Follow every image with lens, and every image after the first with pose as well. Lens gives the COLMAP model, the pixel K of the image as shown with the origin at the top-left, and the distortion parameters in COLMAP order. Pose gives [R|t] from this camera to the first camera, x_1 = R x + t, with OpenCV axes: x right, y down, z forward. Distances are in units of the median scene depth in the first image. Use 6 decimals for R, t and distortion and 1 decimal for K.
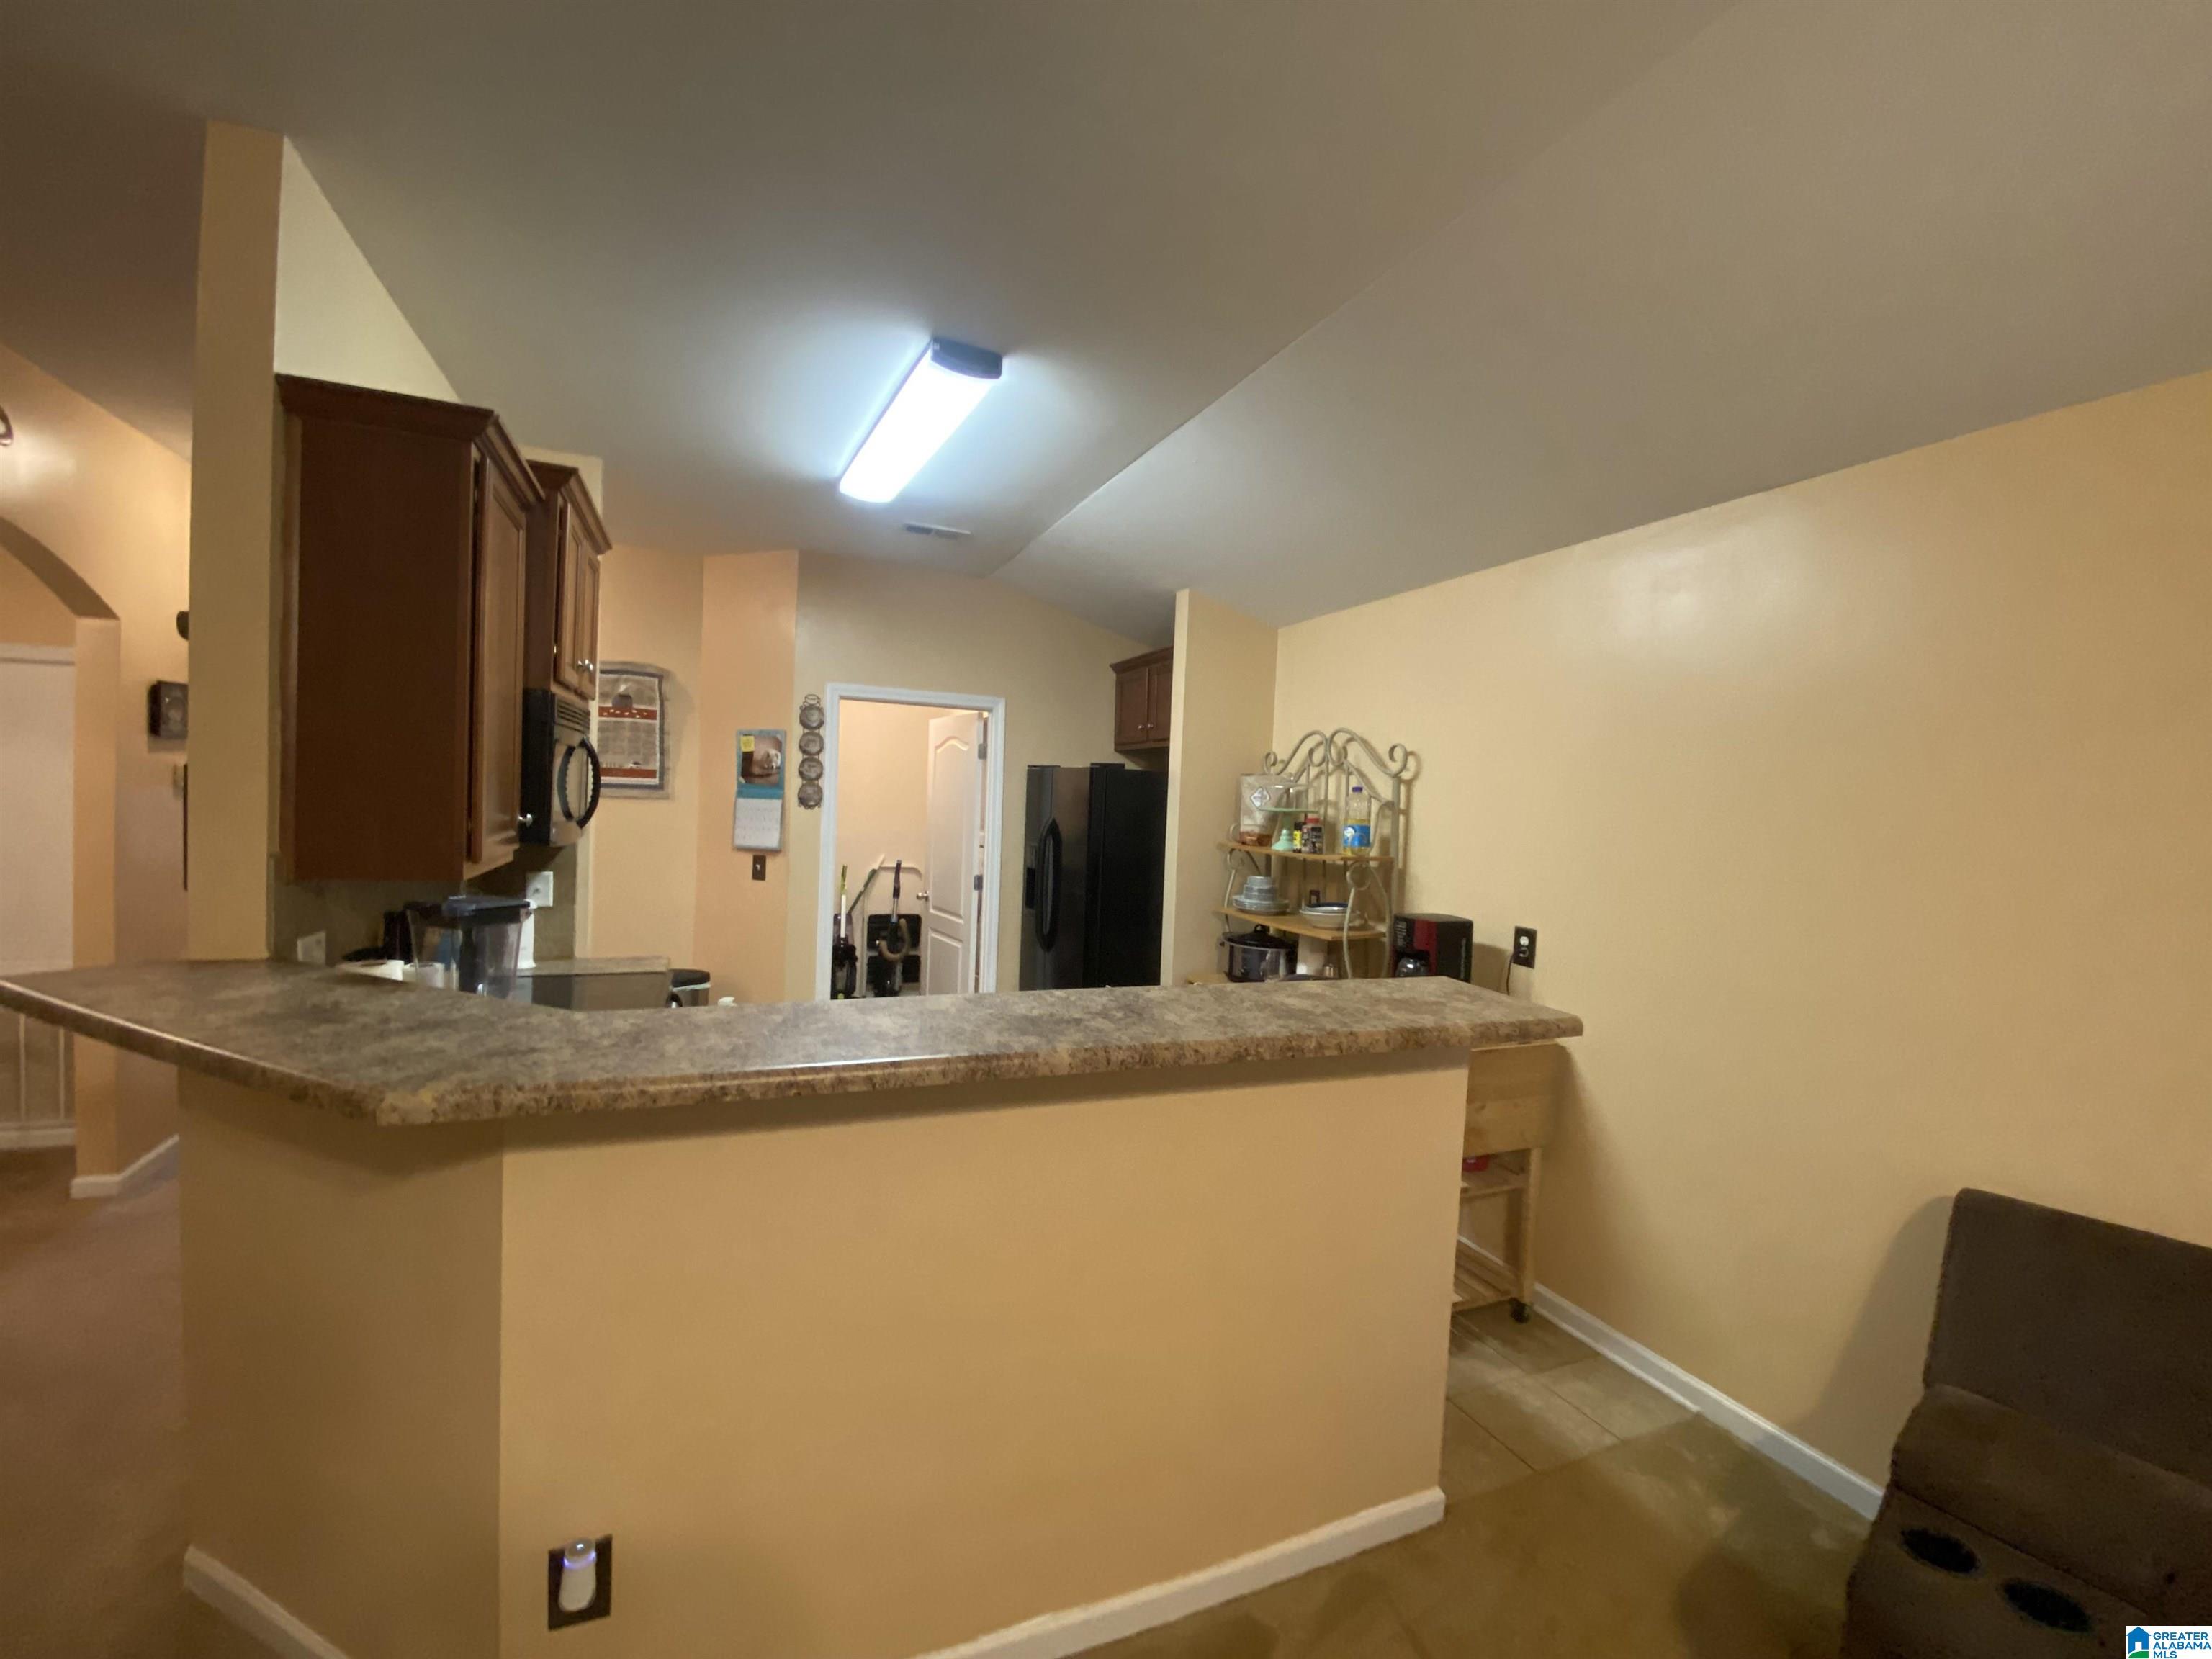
lens RADIAL K [[886.8, 0, 1106.0], [0, 886.8, 829.5], [0, 0, 1]] dist [0.035845, -0.024472]
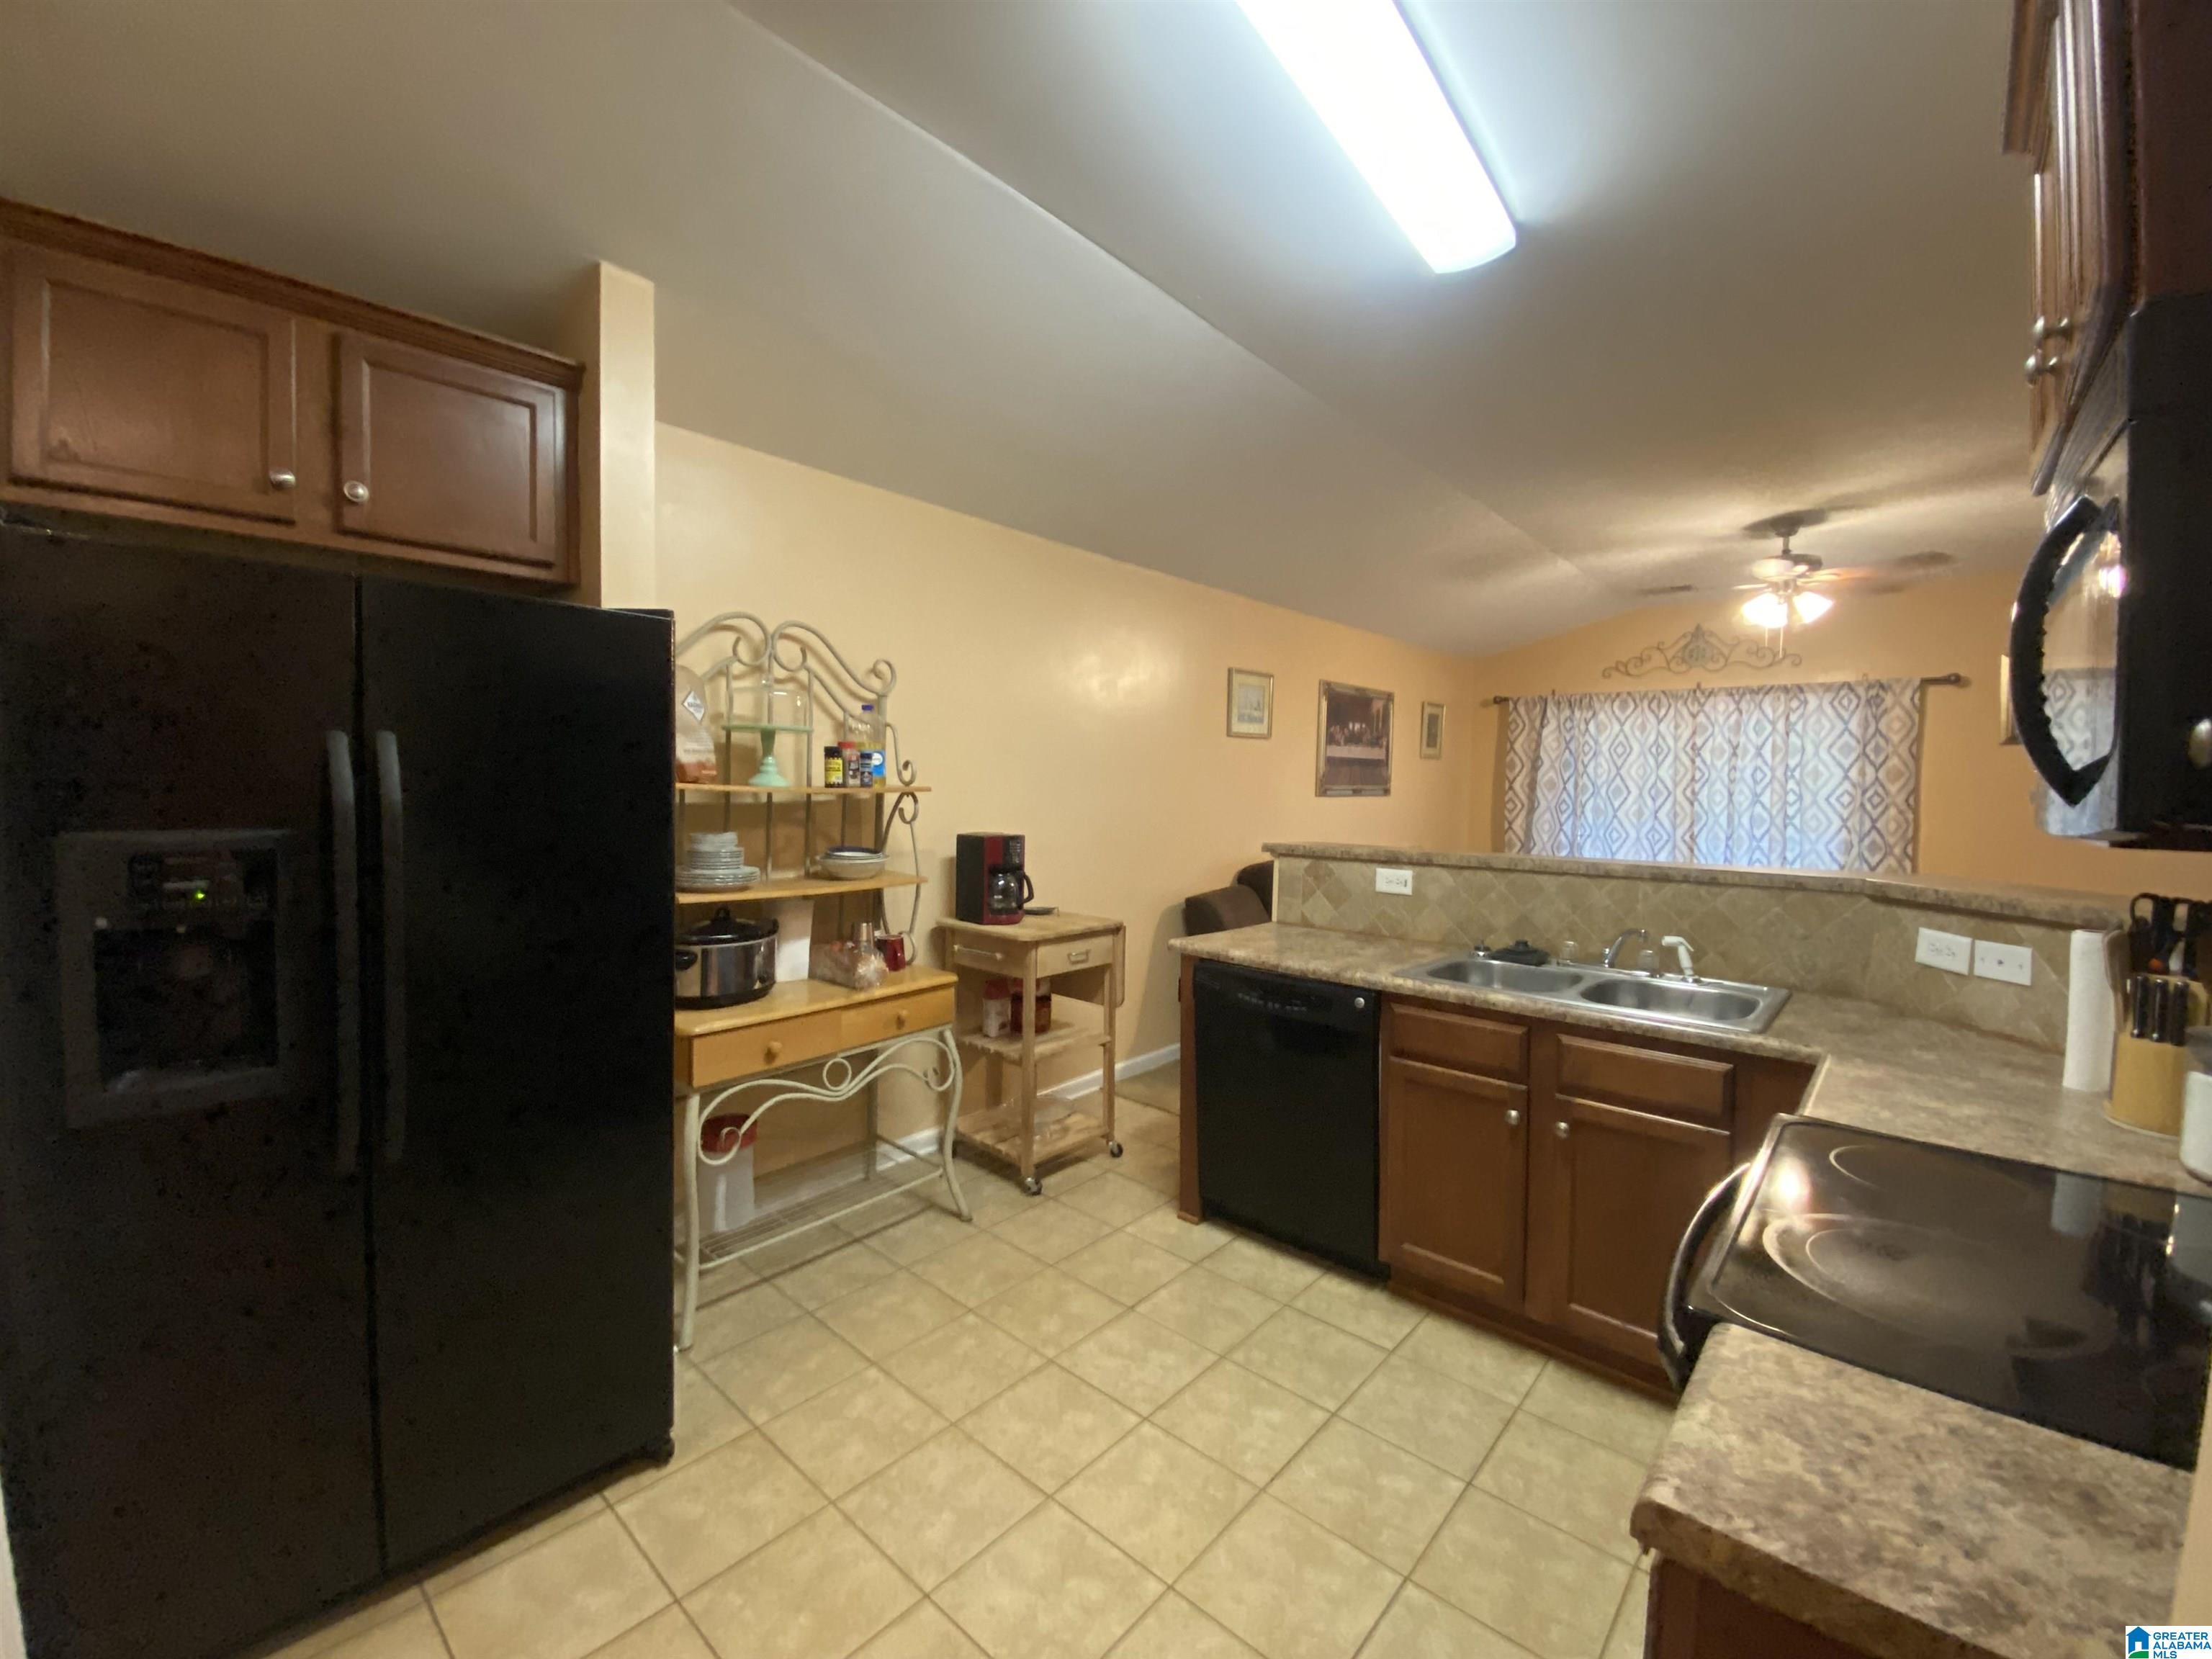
lens RADIAL K [[909.5, 0, 1106.0], [0, 909.5, 829.5], [0, 0, 1]] dist [-0.000026, -0.000006]
pose [[-0.415706, -0.094753, 0.904550, -0.773967], [-0.000908, 0.994601, 0.103768, -0.024206], [-0.909499, 0.042316, -0.413547, 1.493000]]
